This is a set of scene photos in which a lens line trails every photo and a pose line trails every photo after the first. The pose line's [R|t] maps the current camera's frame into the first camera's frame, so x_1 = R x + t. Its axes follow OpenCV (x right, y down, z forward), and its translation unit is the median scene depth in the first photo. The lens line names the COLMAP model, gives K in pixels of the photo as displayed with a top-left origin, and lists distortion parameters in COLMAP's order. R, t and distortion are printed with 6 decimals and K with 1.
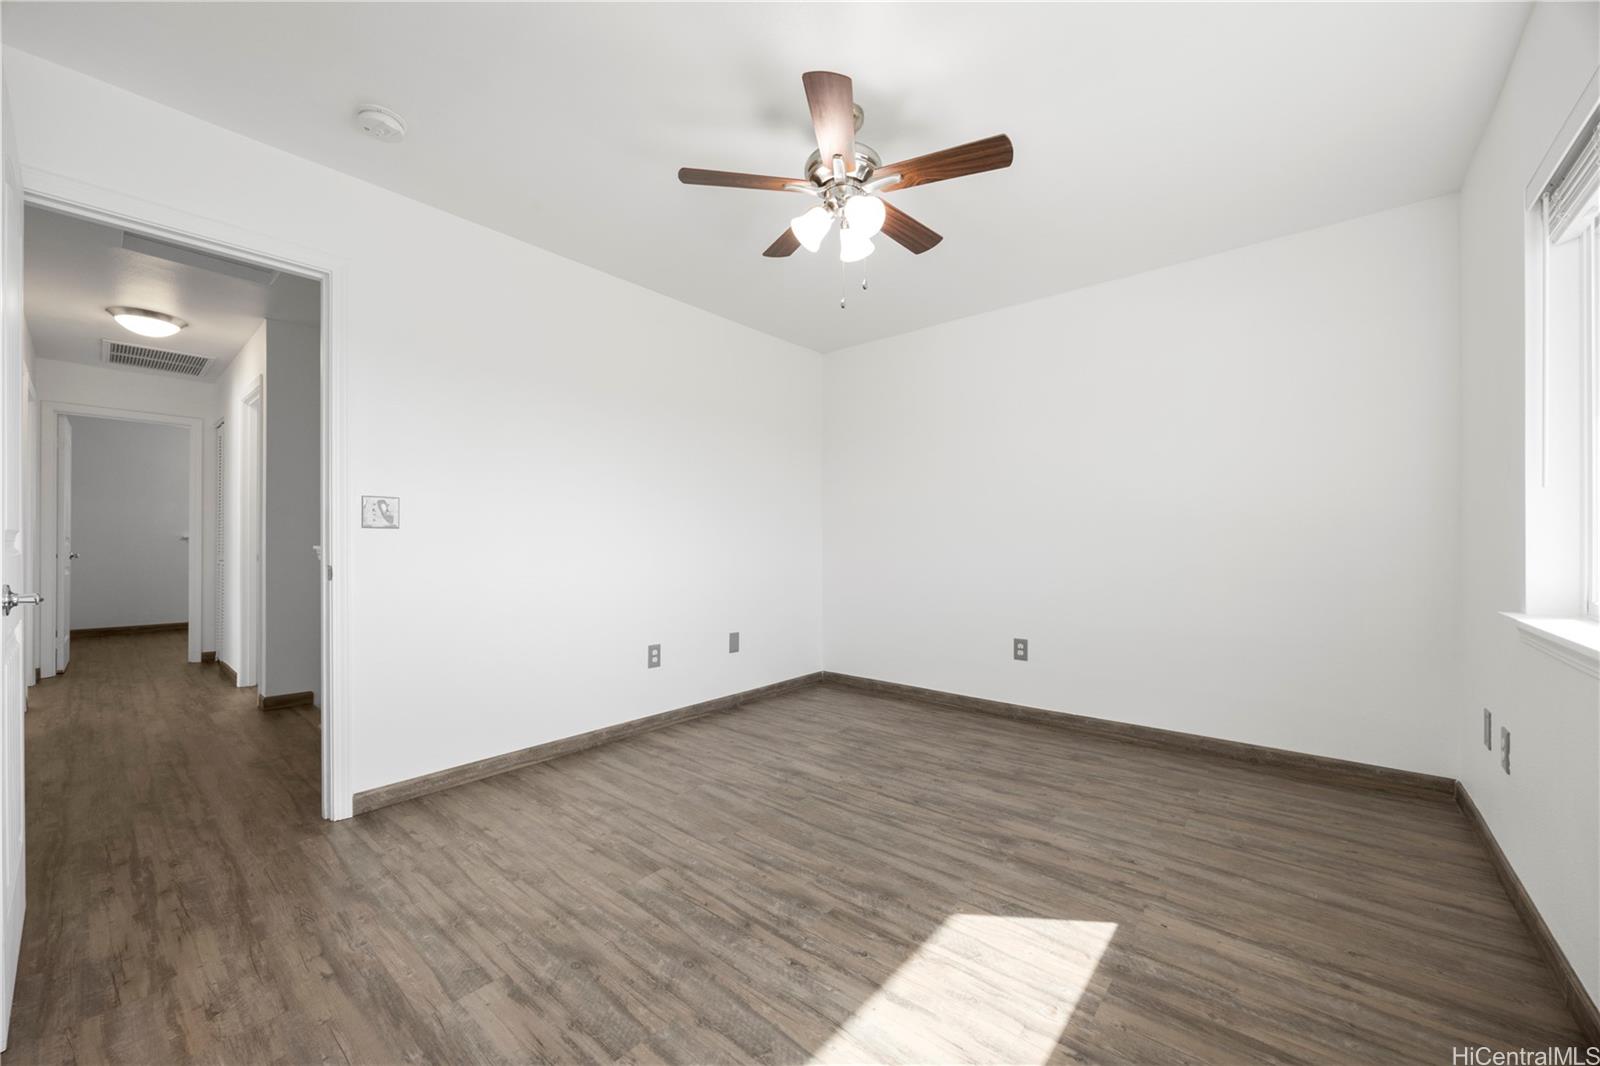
lens RADIAL K [[604.7, 0, 802.2], [0, 604.7, 536.0], [0, 0, 1]] dist [-0.001478, 0.000314]
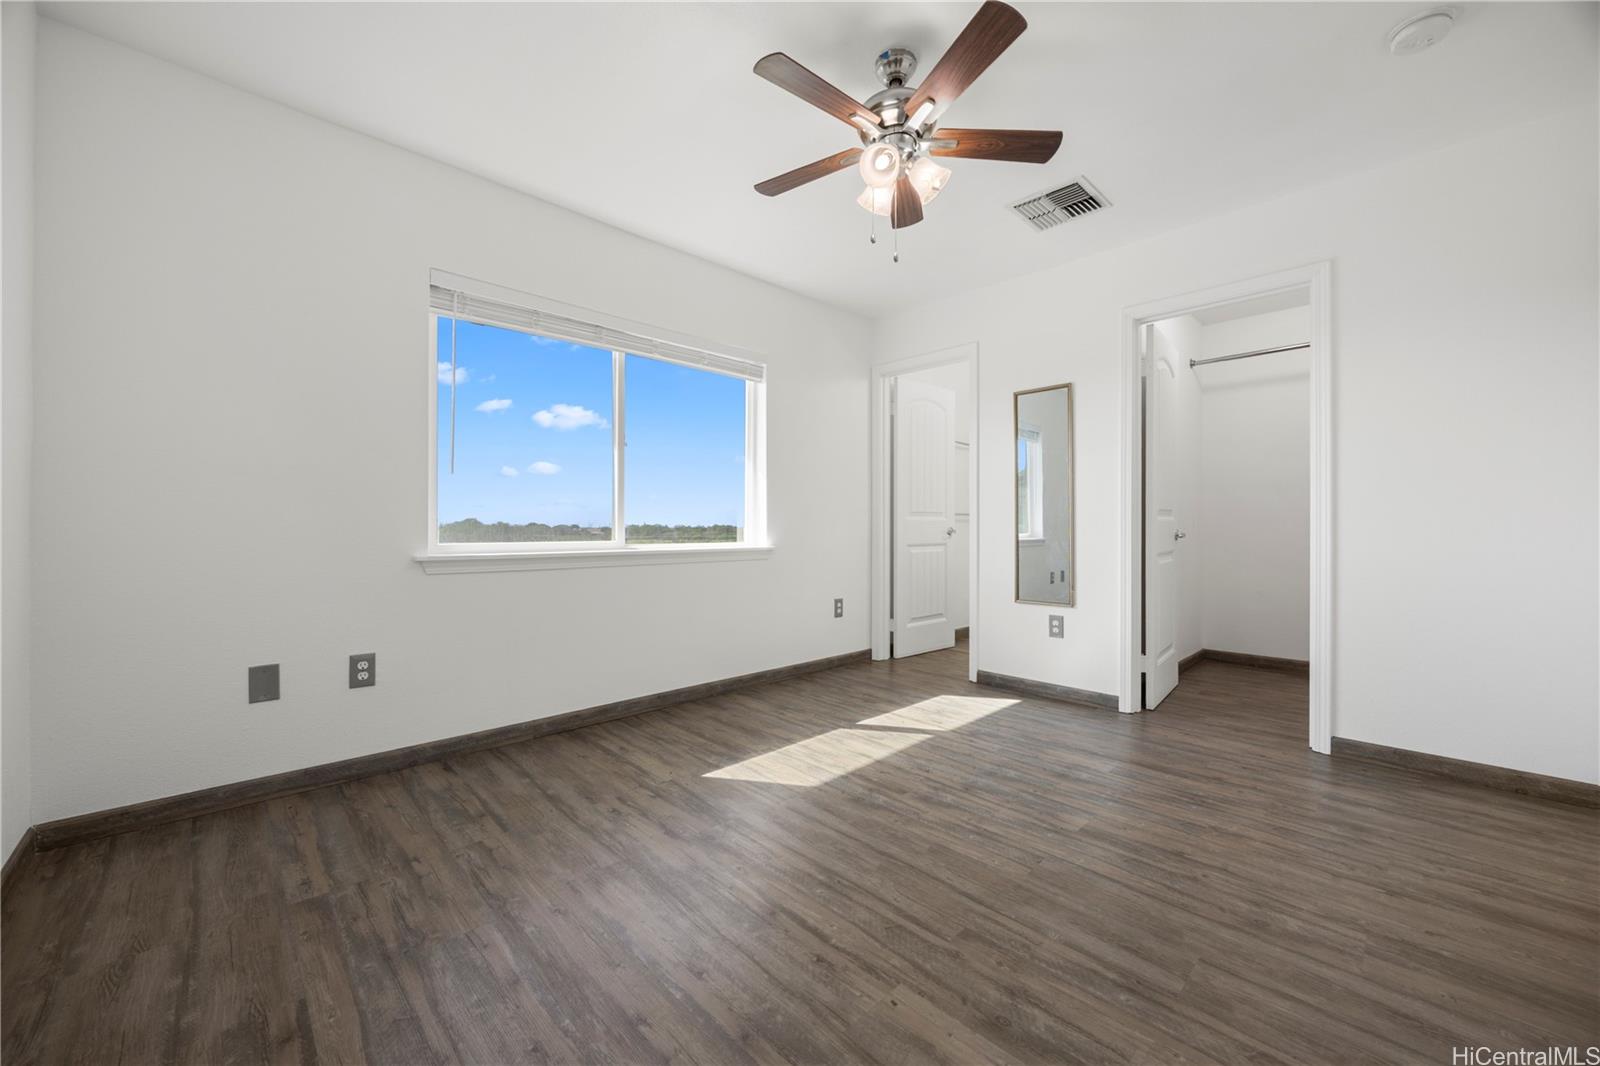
lens RADIAL K [[604.7, 0, 802.2], [0, 604.7, 536.0], [0, 0, 1]] dist [-0.001478, 0.000314]
pose [[-0.995226, -0.003995, 0.097515, 0.126013], [-0.003866, 0.999991, 0.001508, 0.064403], [-0.097520, 0.001124, -0.995233, 2.047194]]
